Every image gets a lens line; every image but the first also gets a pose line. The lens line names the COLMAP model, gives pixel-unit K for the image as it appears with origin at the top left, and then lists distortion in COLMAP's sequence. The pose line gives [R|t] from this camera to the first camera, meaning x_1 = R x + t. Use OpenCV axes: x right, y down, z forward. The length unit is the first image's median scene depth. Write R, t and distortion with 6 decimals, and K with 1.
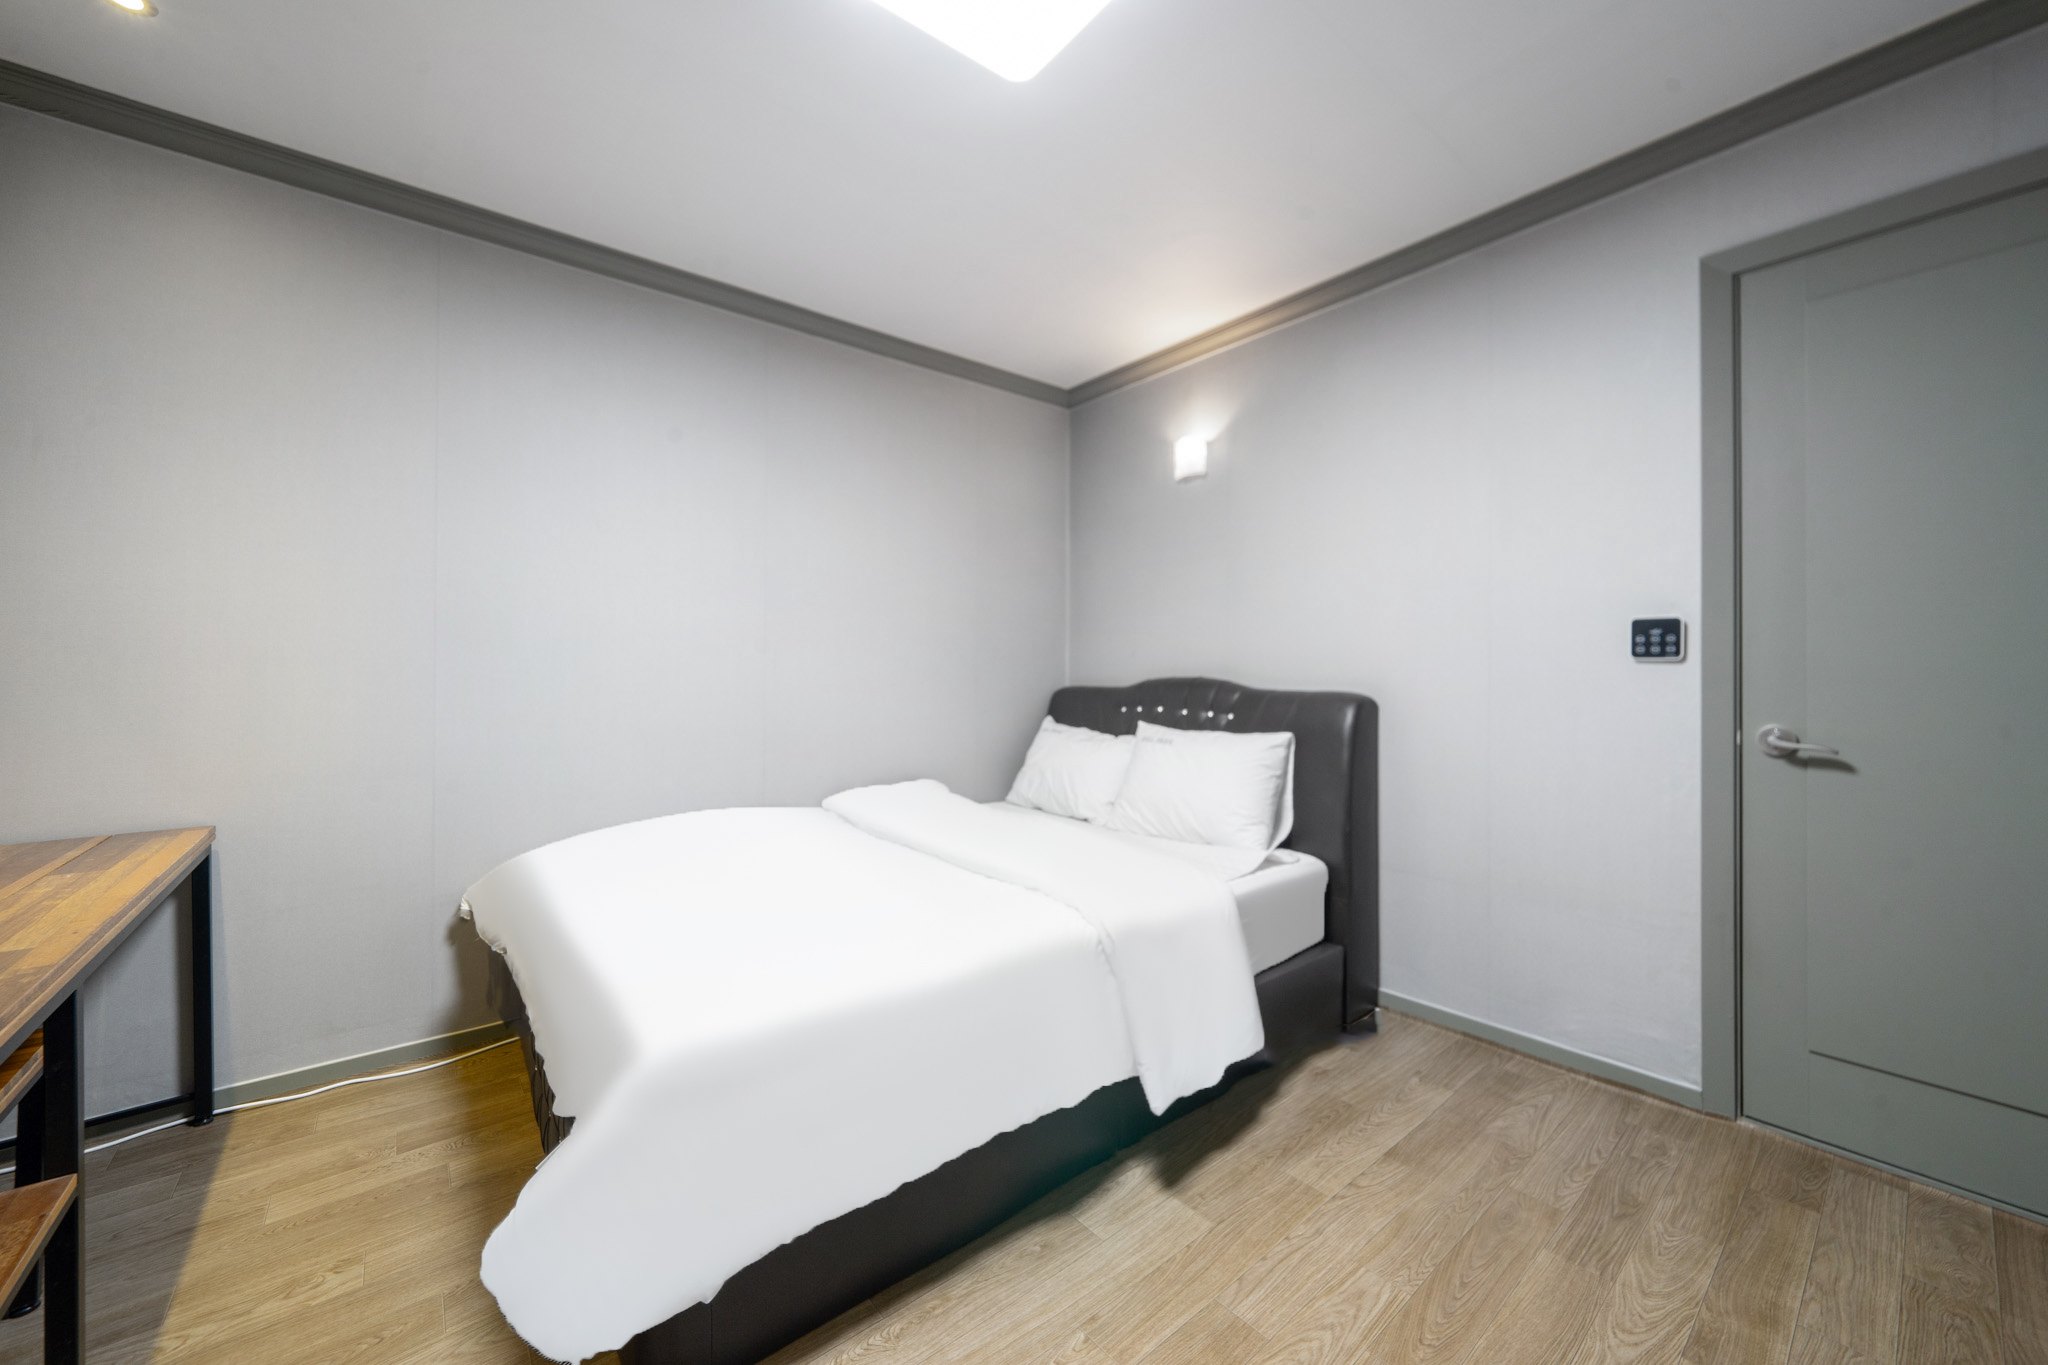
lens RADIAL K [[790.8, 0, 1021.4], [0, 790.8, 667.7], [0, 0, 1]] dist [0.001274, -0.001980]
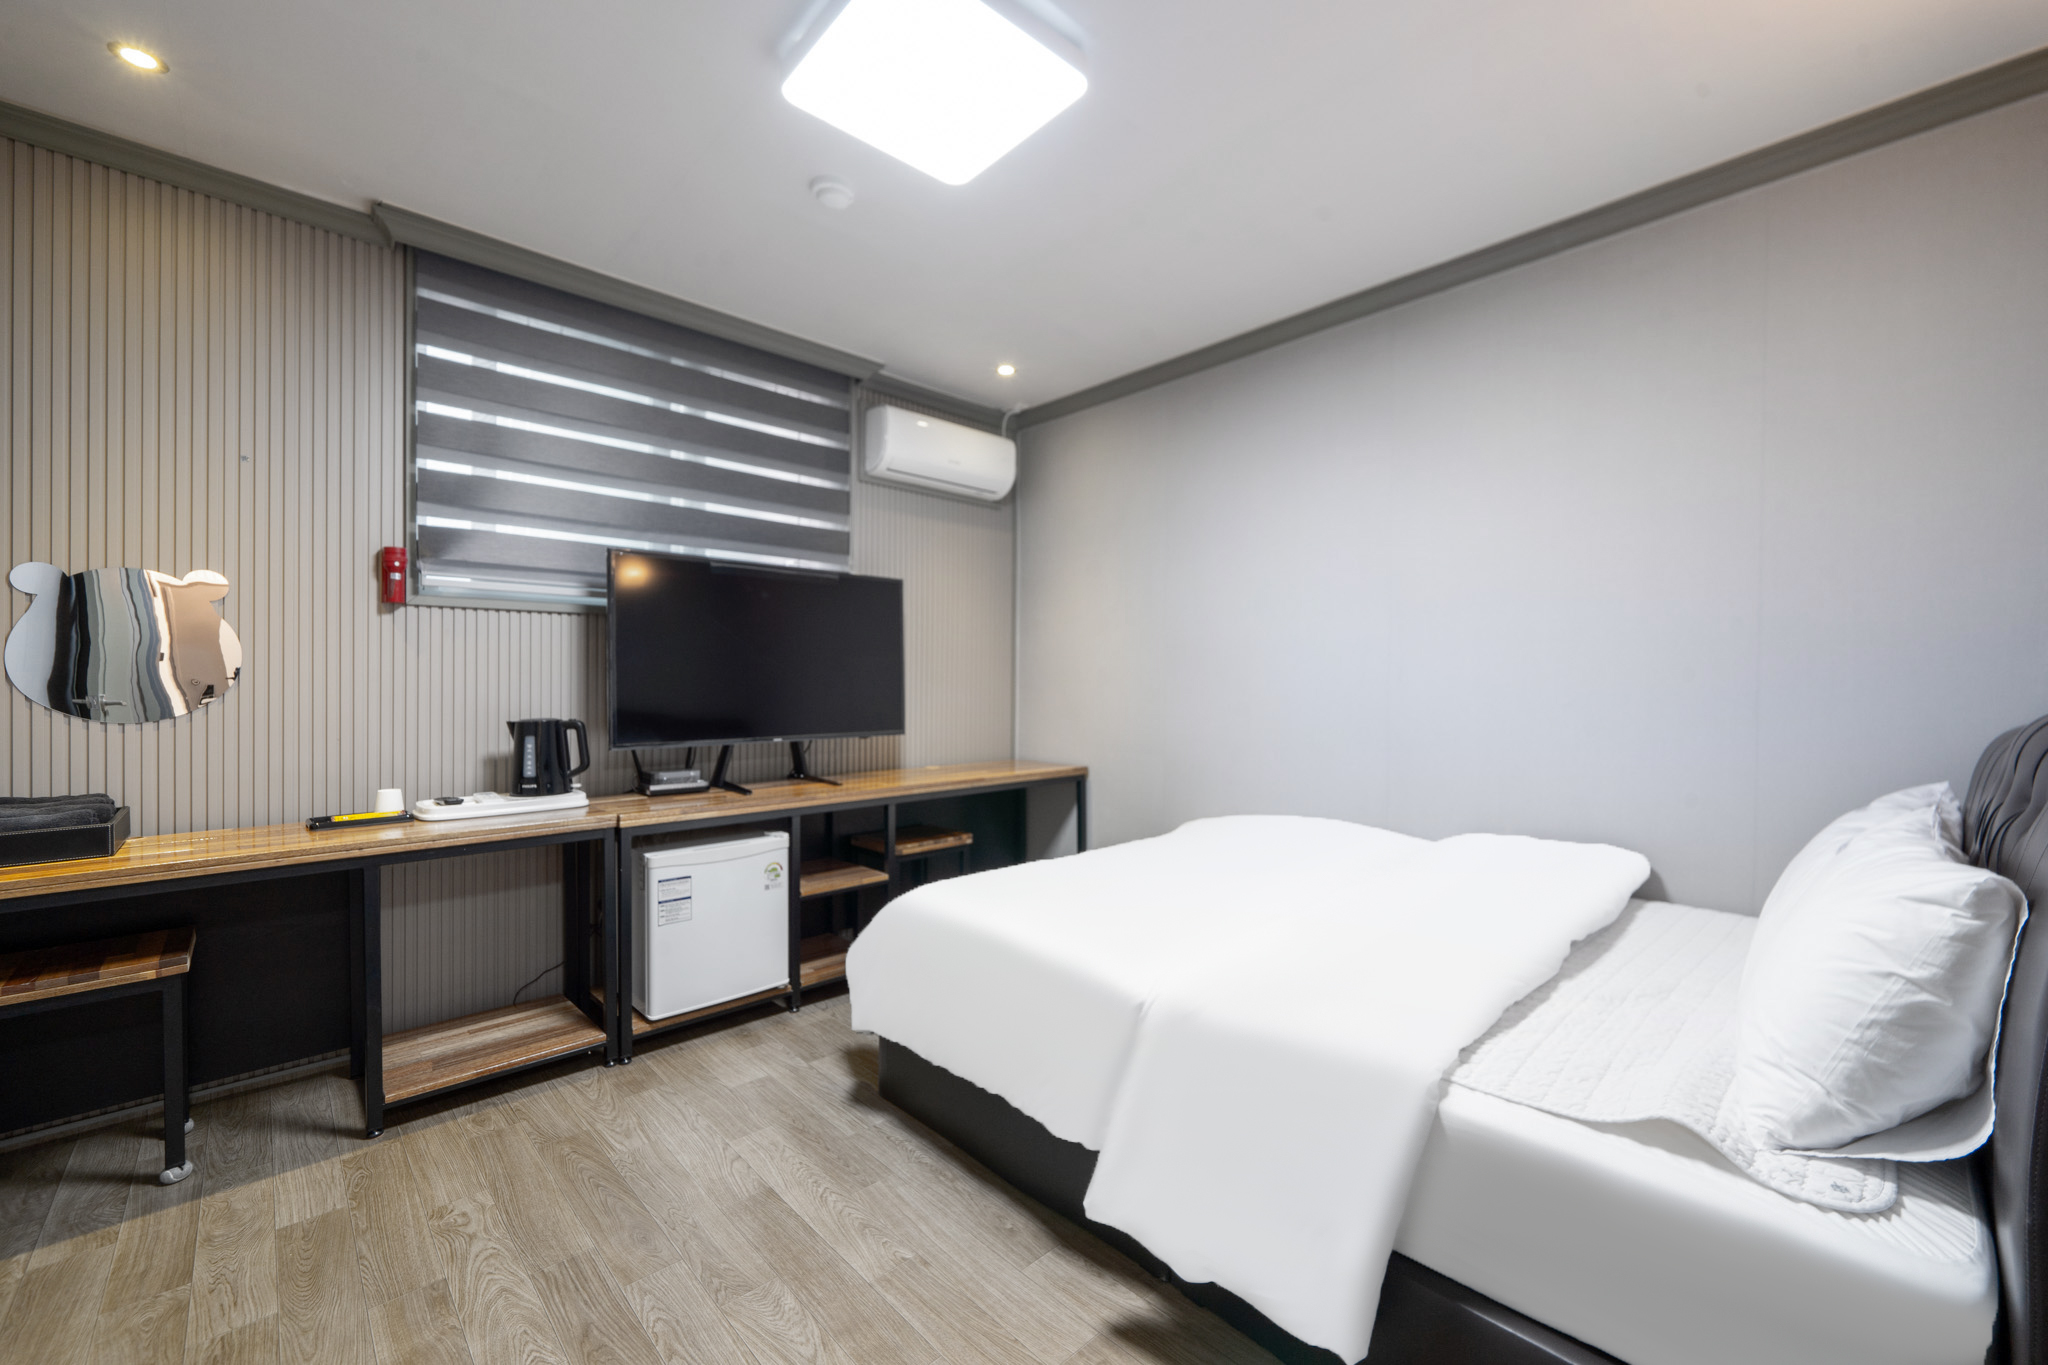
lens RADIAL K [[790.8, 0, 995.2], [0, 790.8, 675.9], [0, 0, 1]] dist [0.001274, -0.001980]
pose [[0.049885, -0.008038, -0.998723, 0.812563], [-0.004378, 0.999956, -0.008266, 0.004911], [0.998745, 0.004785, 0.049848, 0.695964]]
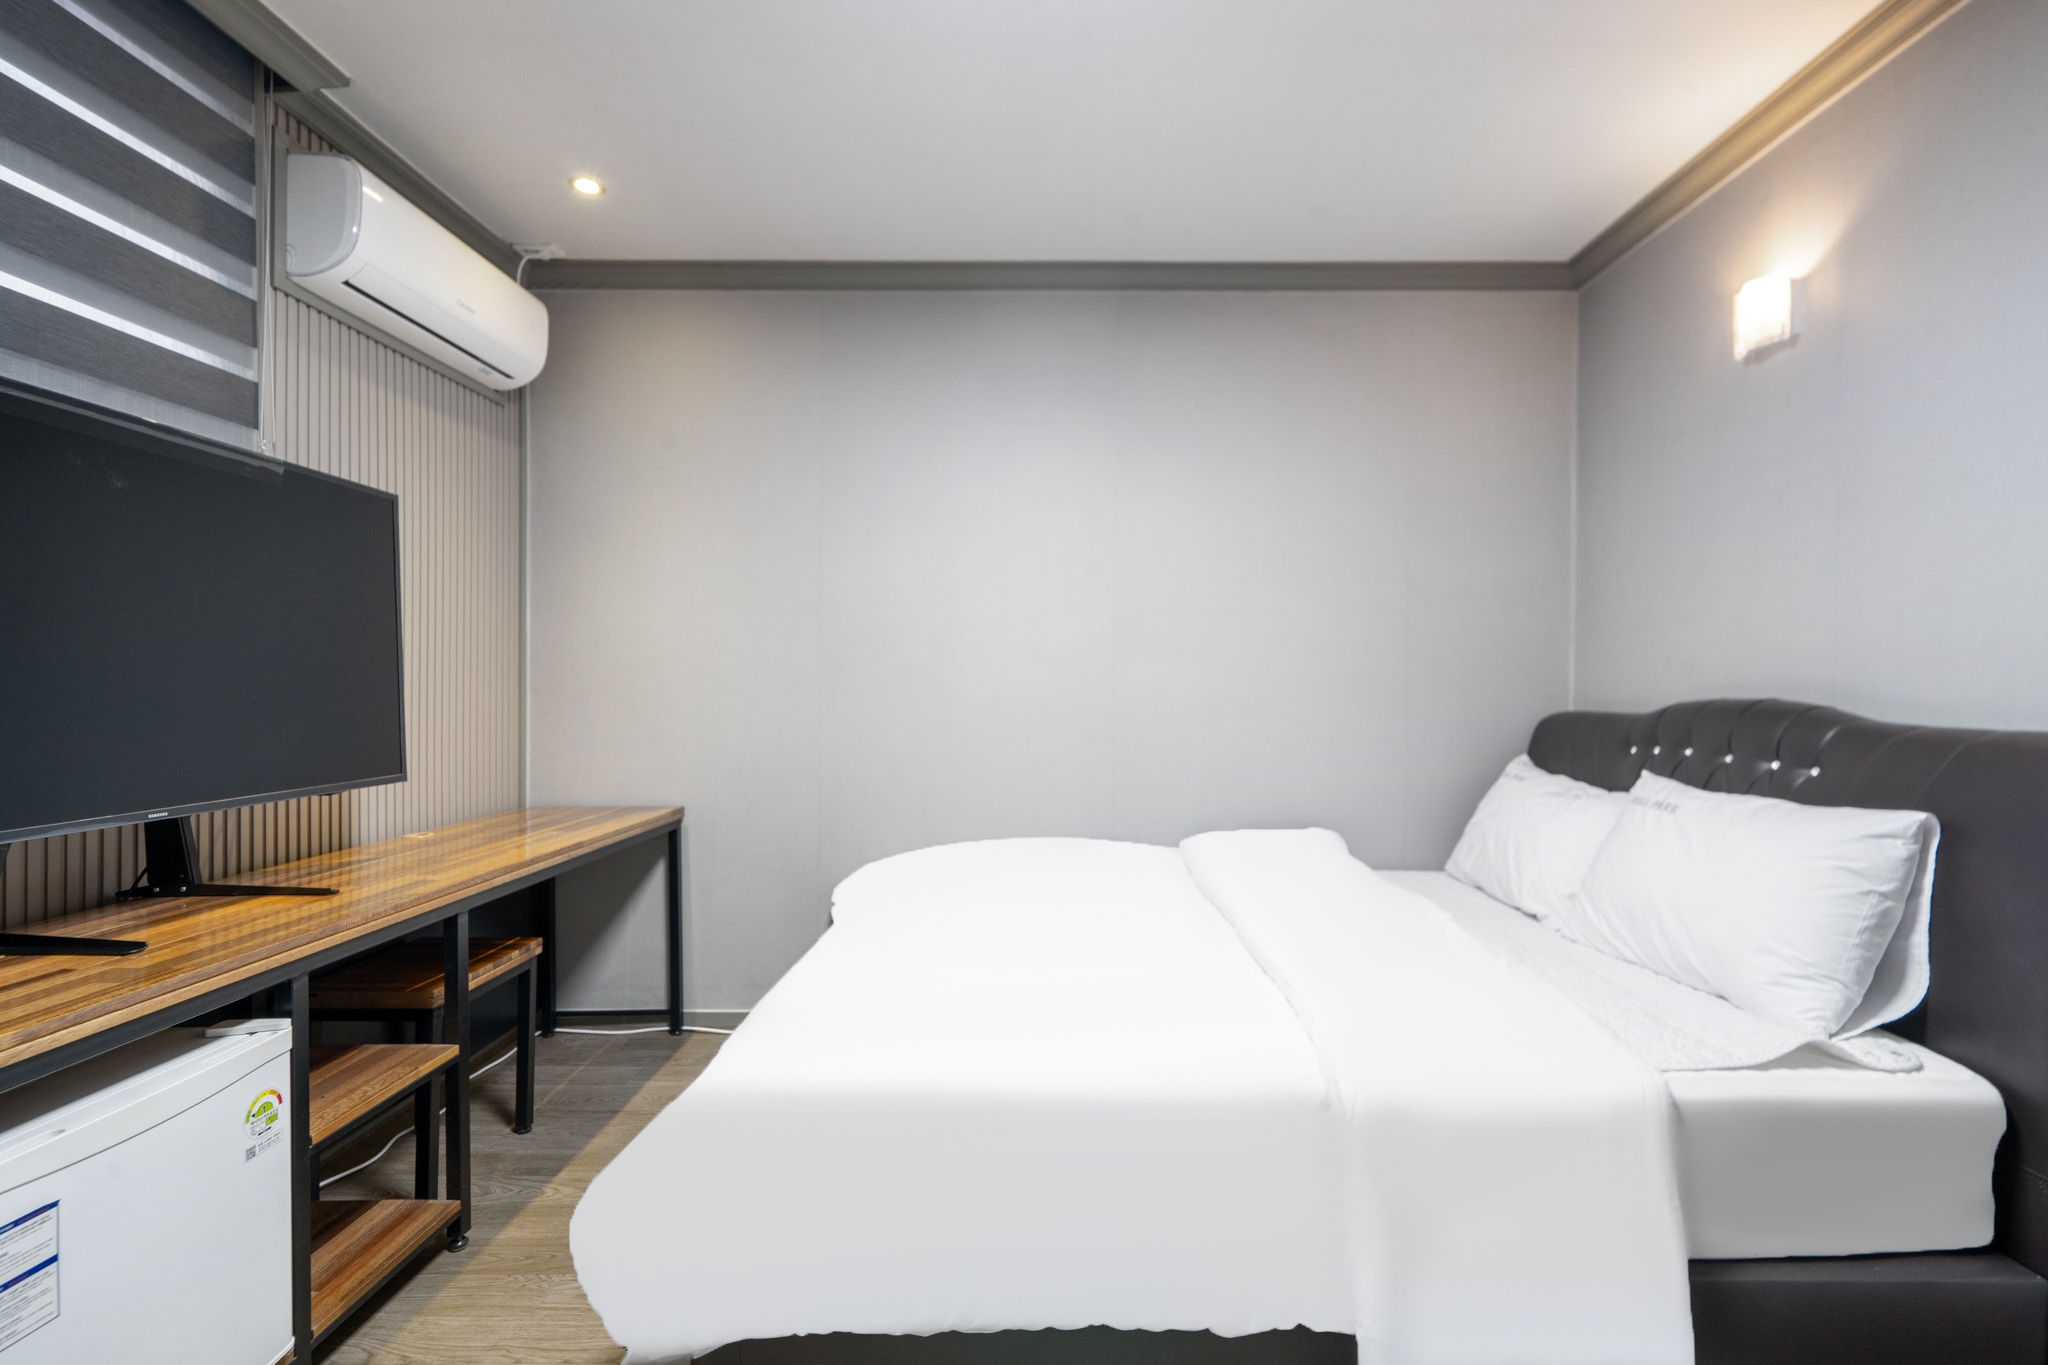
lens RADIAL K [[883.7, 0, 1029.4], [0, 883.7, 689.0], [0, 0, 1]] dist [0.002915, -0.001563]
pose [[0.767553, 0.003637, -0.640976, 0.327365], [-0.001540, 0.999991, 0.003829, 0.004302], [0.640984, -0.001952, 0.767552, 0.253328]]
